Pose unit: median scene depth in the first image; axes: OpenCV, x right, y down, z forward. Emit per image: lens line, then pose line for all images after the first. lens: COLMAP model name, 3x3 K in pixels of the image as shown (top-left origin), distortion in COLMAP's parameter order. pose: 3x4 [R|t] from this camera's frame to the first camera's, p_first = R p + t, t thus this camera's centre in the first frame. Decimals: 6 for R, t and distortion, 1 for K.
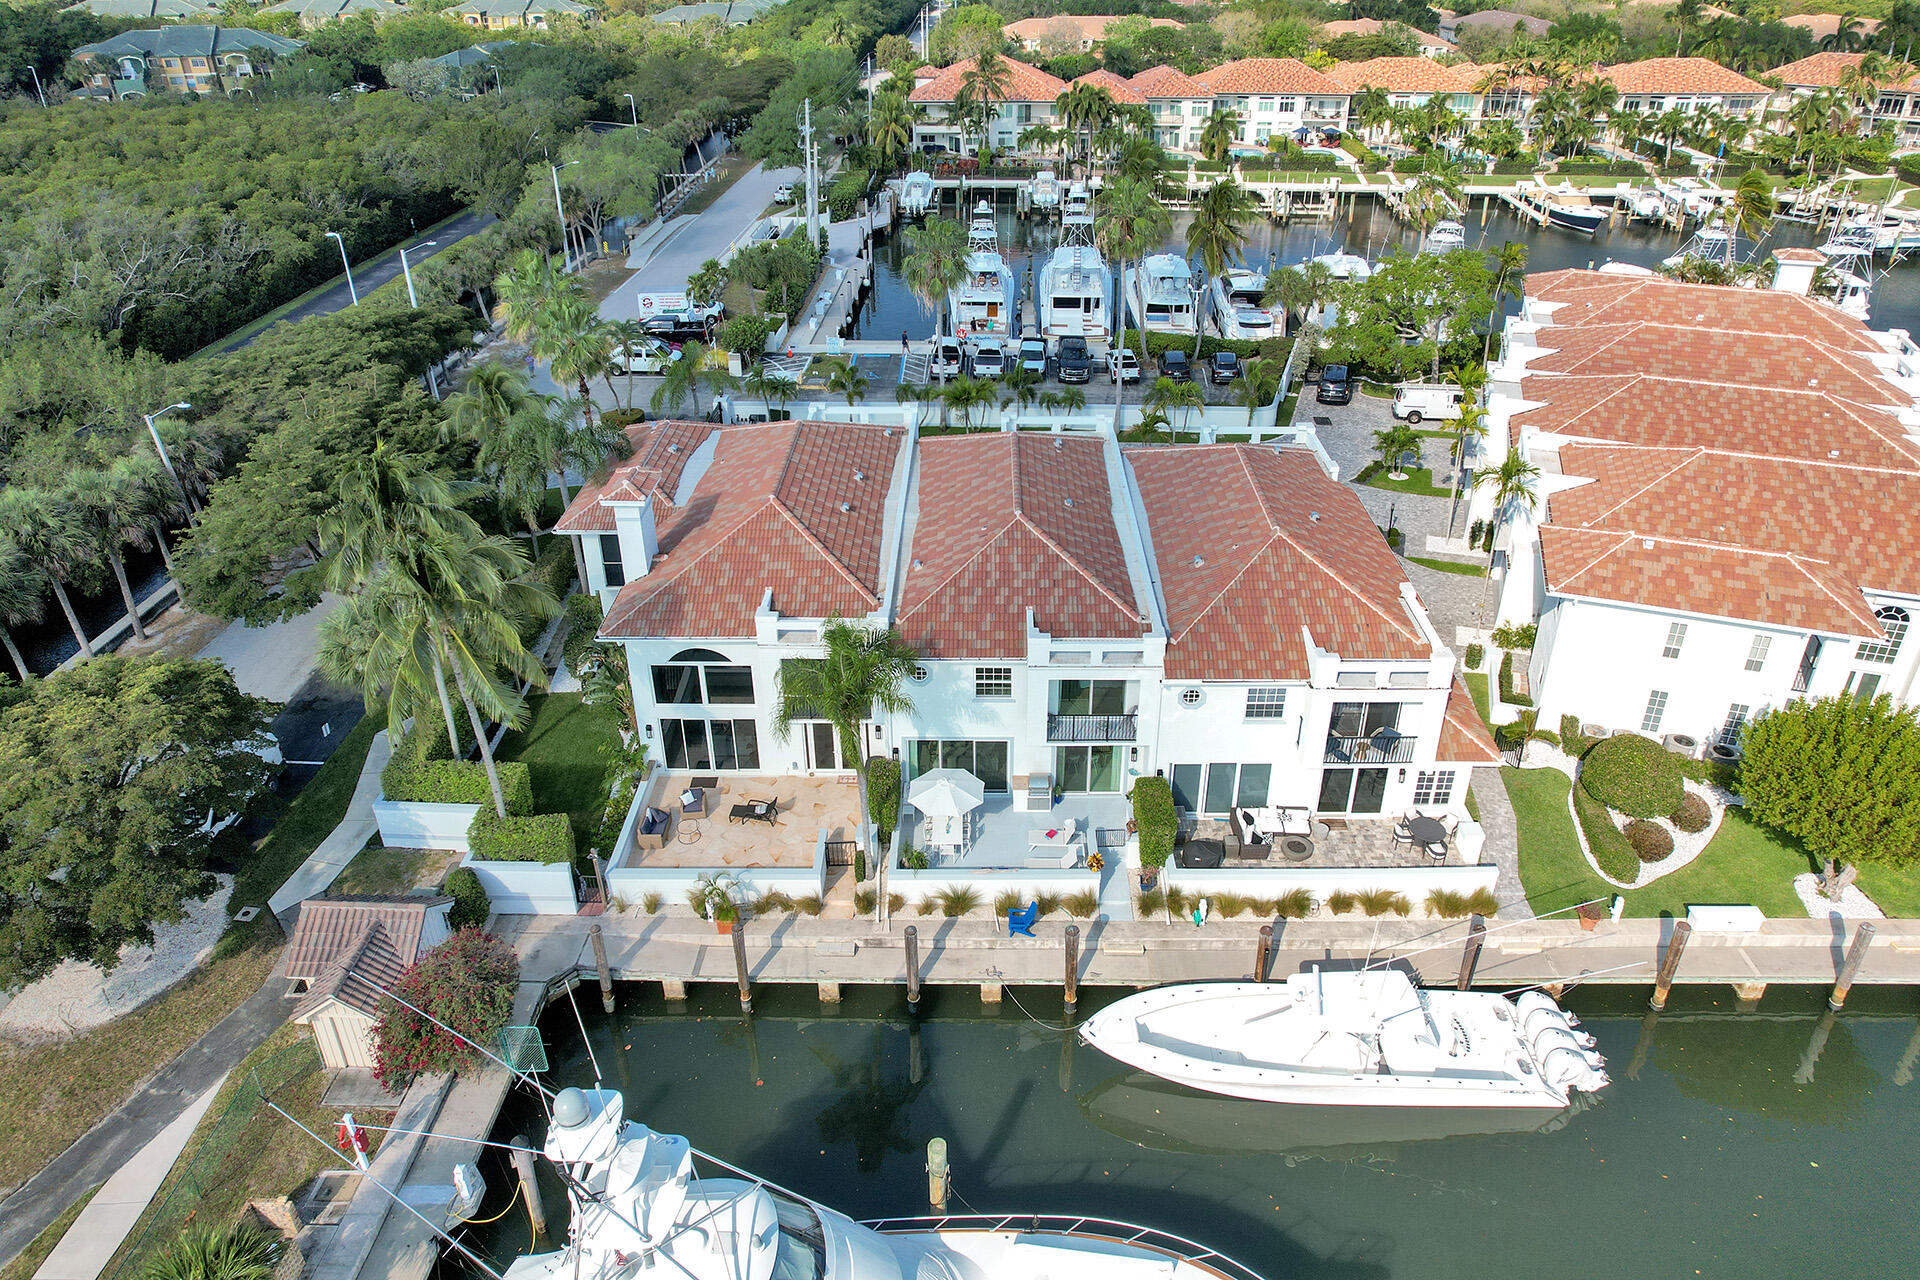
lens RADIAL K [[1239.8, 0, 977.0], [0, 1239.8, 569.1], [0, 0, 1]] dist [-0.057628, 0.045183]
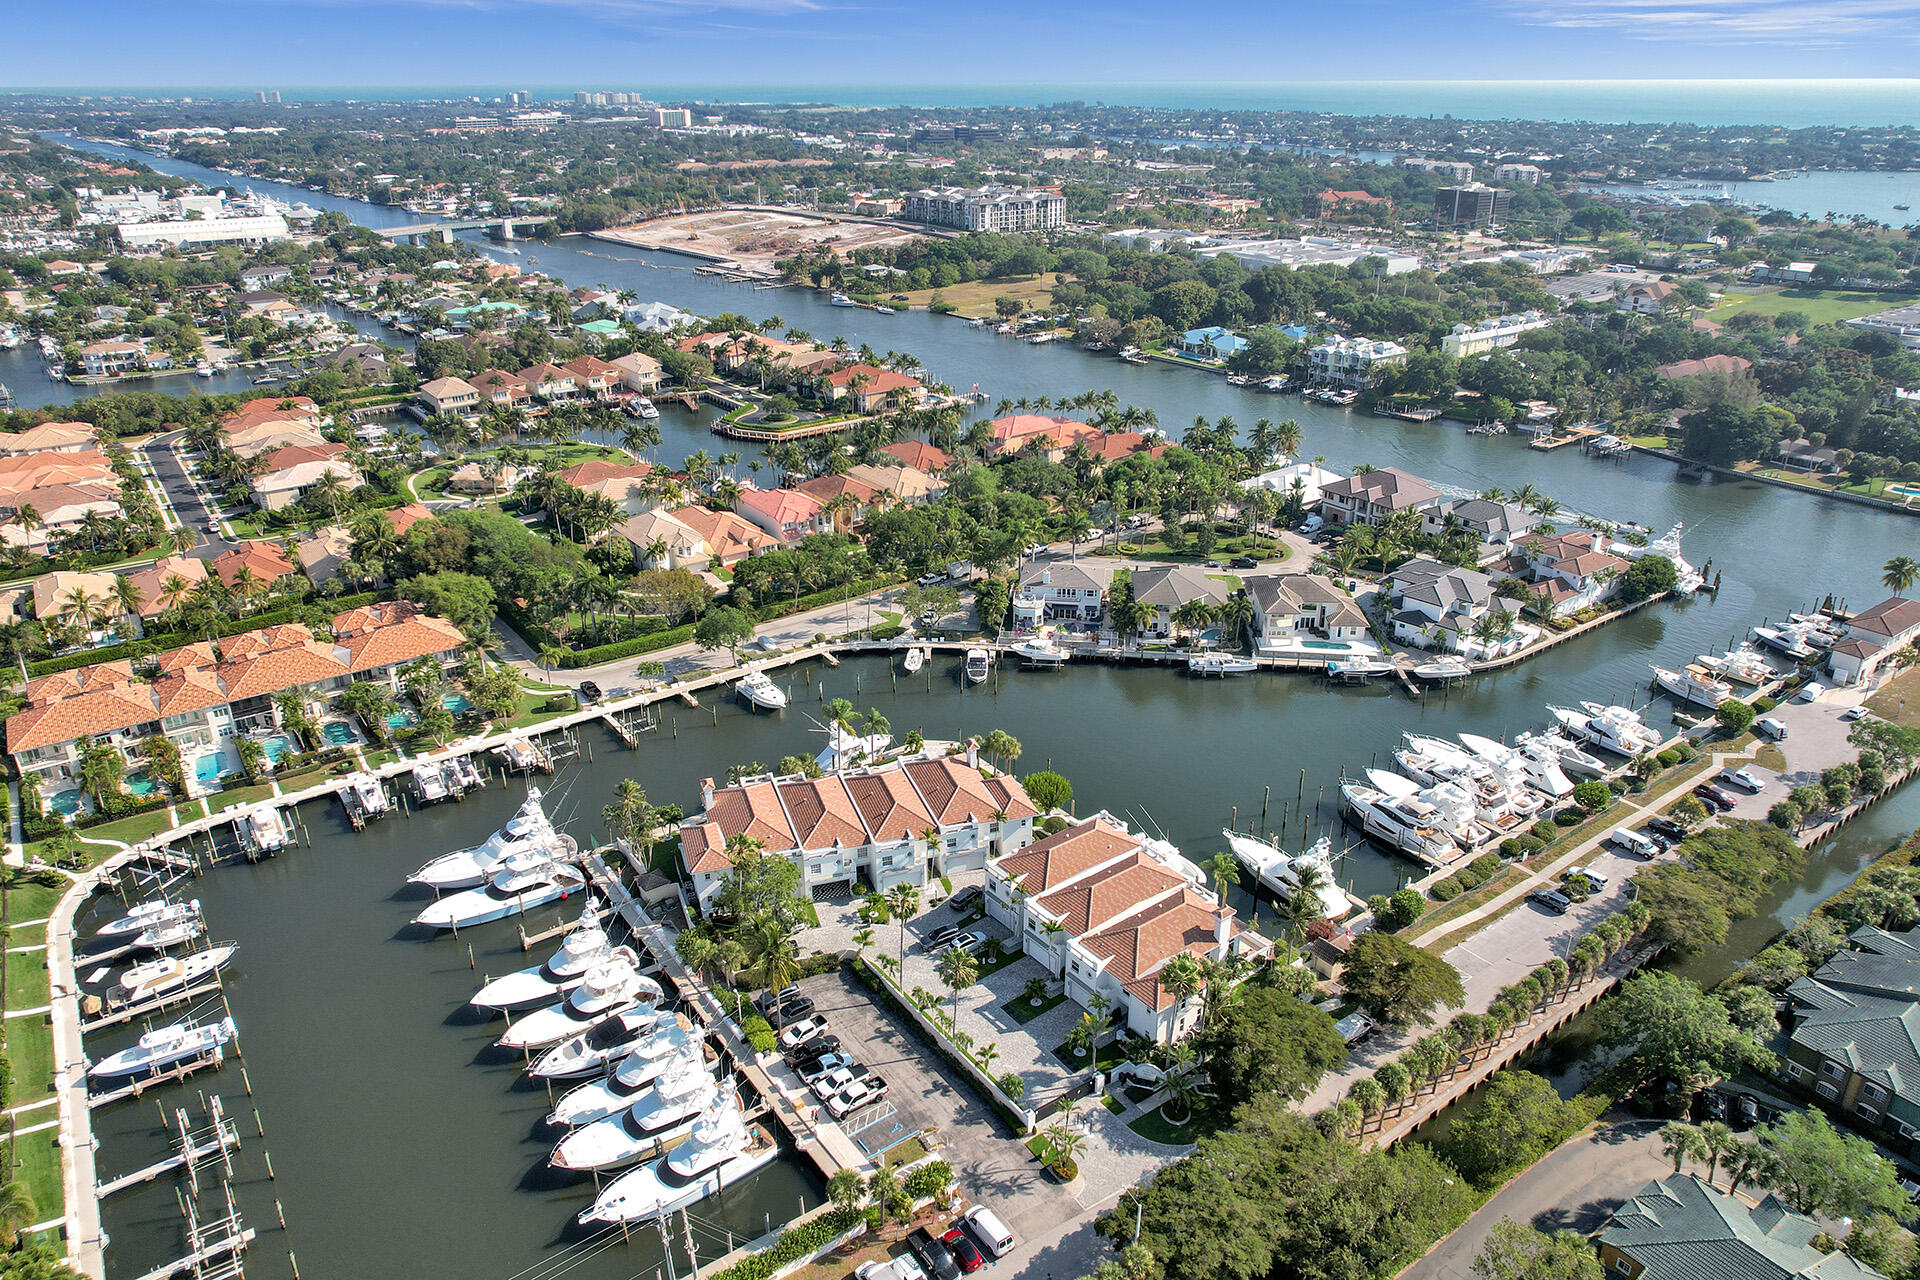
lens RADIAL K [[1291.5, 0, 965.4], [0, 1291.5, 631.3], [0, 0, 1]] dist [-0.073737, 0.058688]
pose [[-0.610157, -0.312706, 0.727958, -2.145340], [0.380635, 0.690131, 0.615496, -2.982808], [-0.694856, 0.652636, -0.302062, 2.081765]]
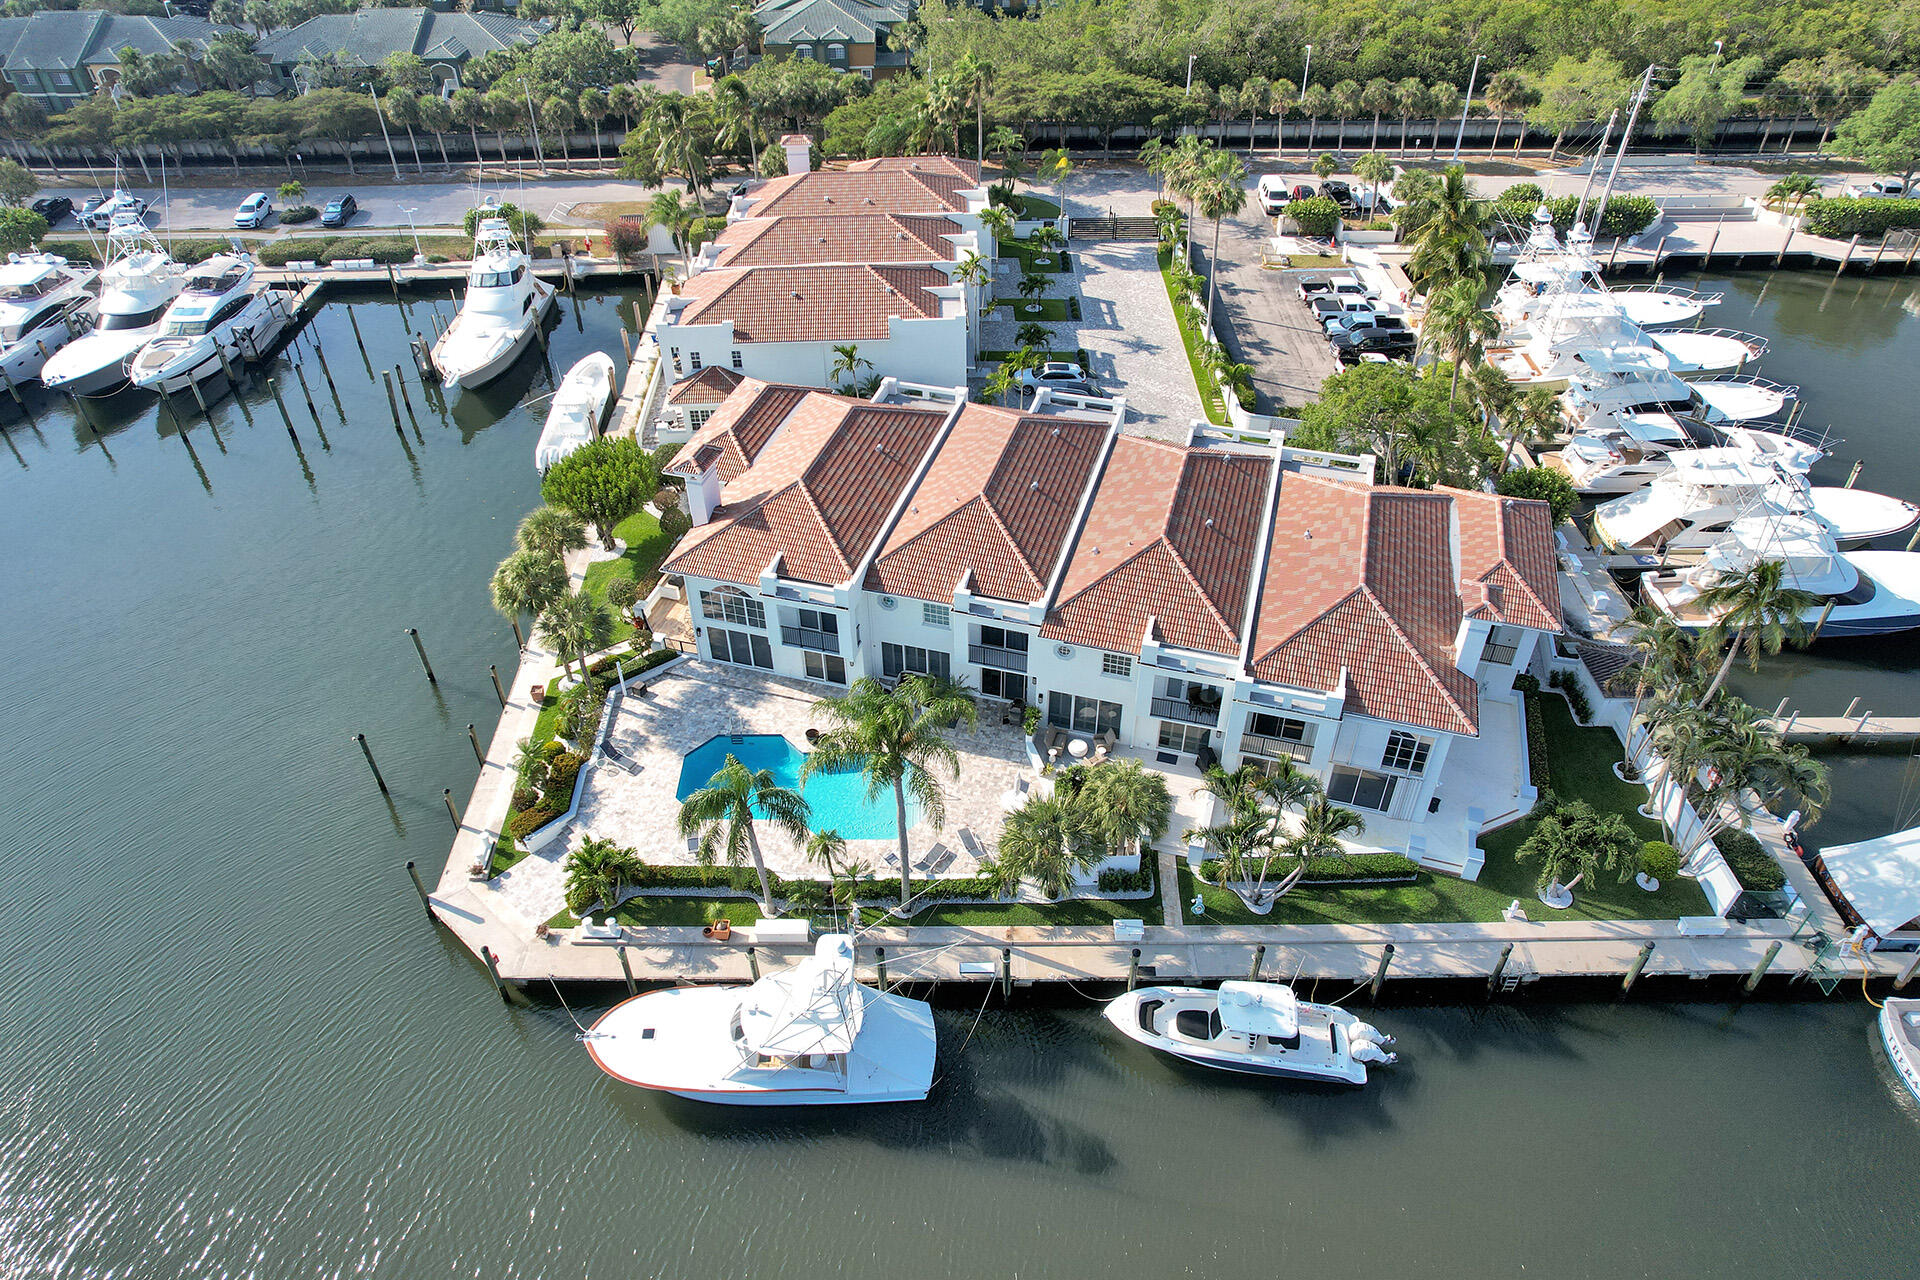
lens RADIAL K [[1247.2, 0, 945.6], [0, 1247.2, 607.8], [0, 0, 1]] dist [-0.068624, 0.053595]
pose [[0.029961, 0.625915, -0.779315, 2.126422], [-0.458897, 0.701255, 0.545578, -0.868638], [0.887984, 0.341279, 0.308241, 0.877166]]
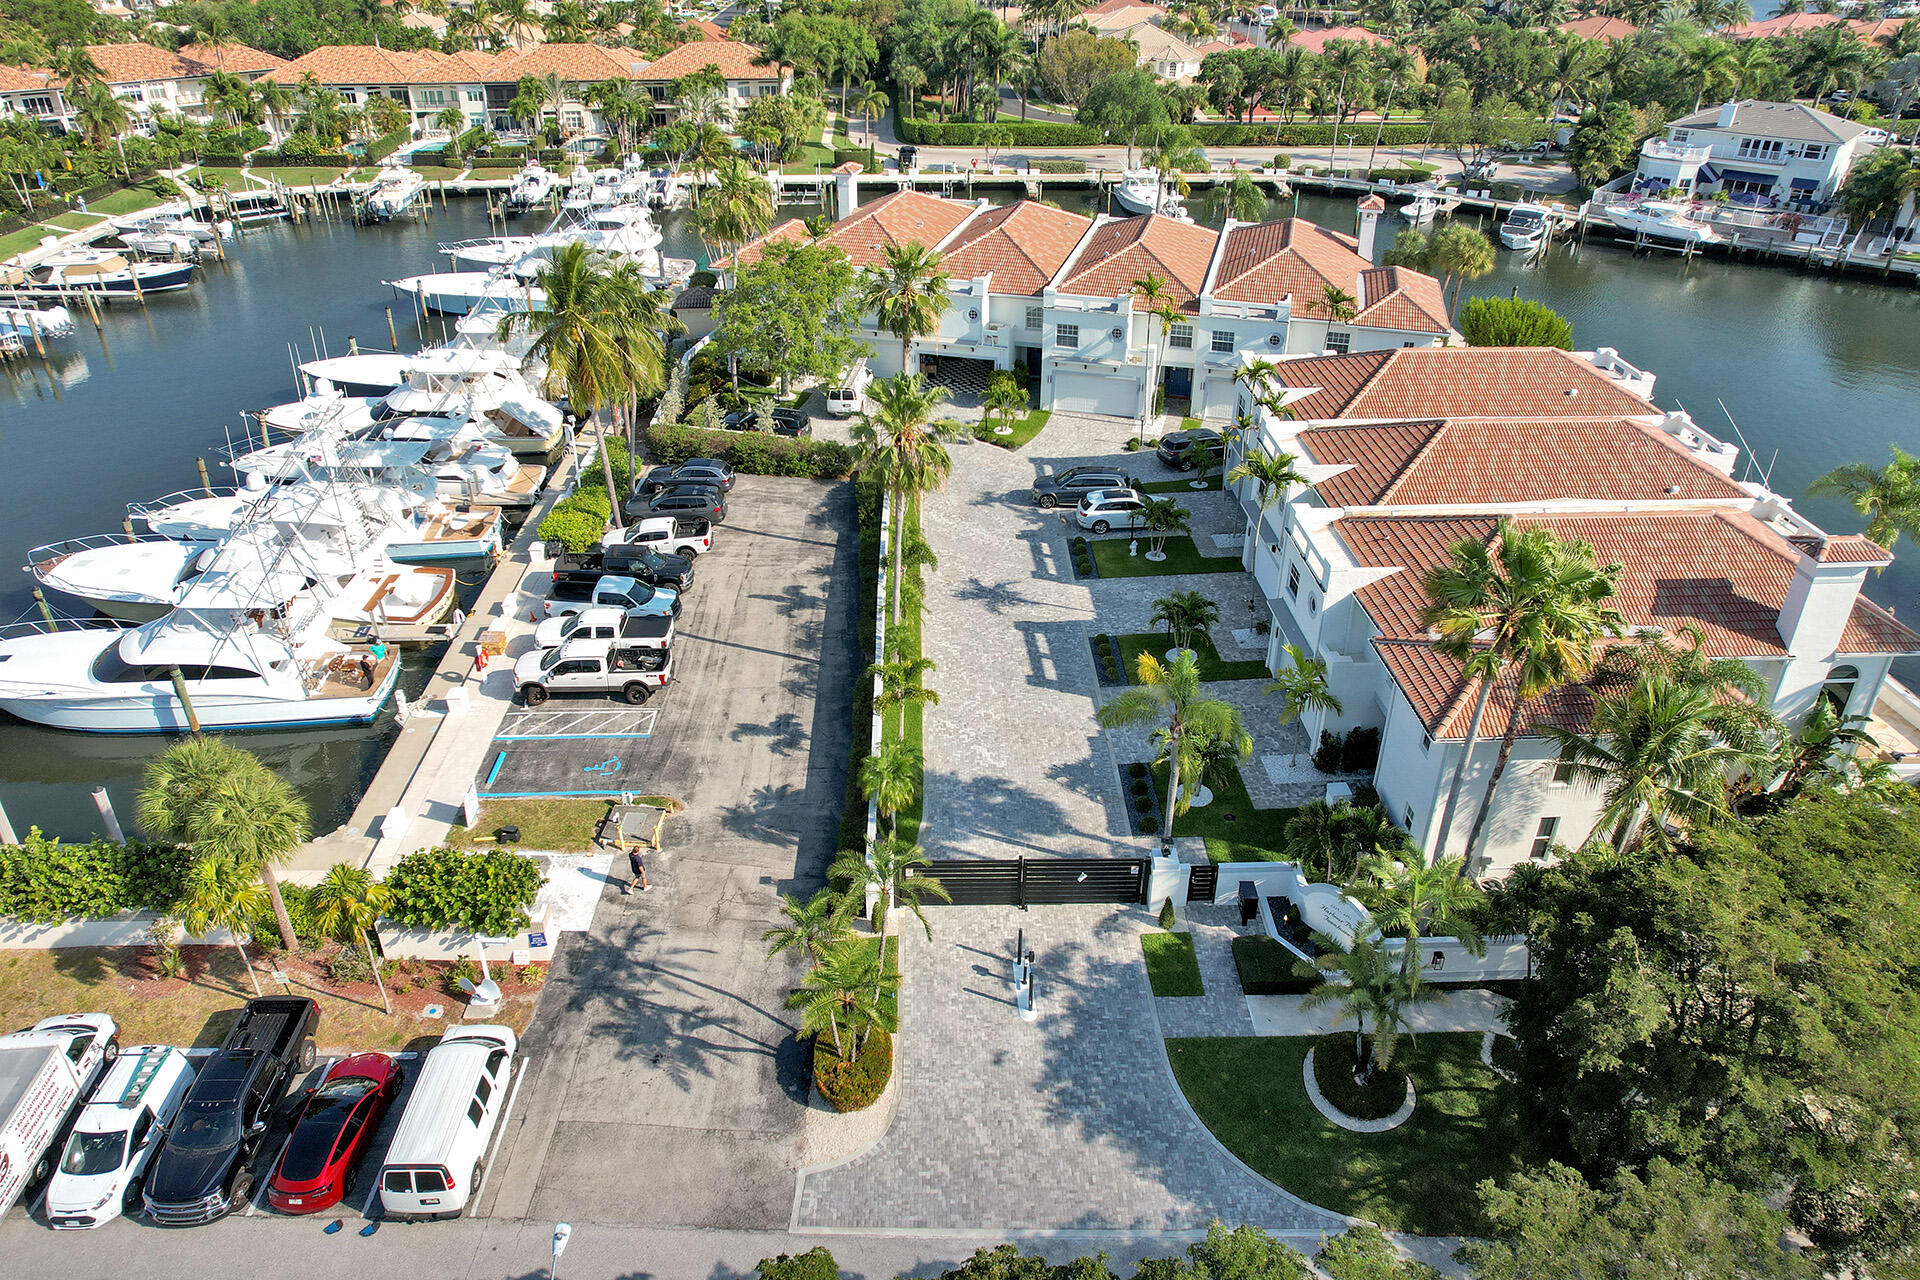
lens RADIAL K [[1286.8, 0, 947.6], [0, 1286.8, 556.0], [0, 0, 1]] dist [-0.058948, 0.052017]
pose [[-0.056261, -0.466178, 0.882900, -1.123447], [0.474305, 0.765666, 0.434501, -0.819355], [-0.878561, 0.443209, 0.178033, 1.481475]]
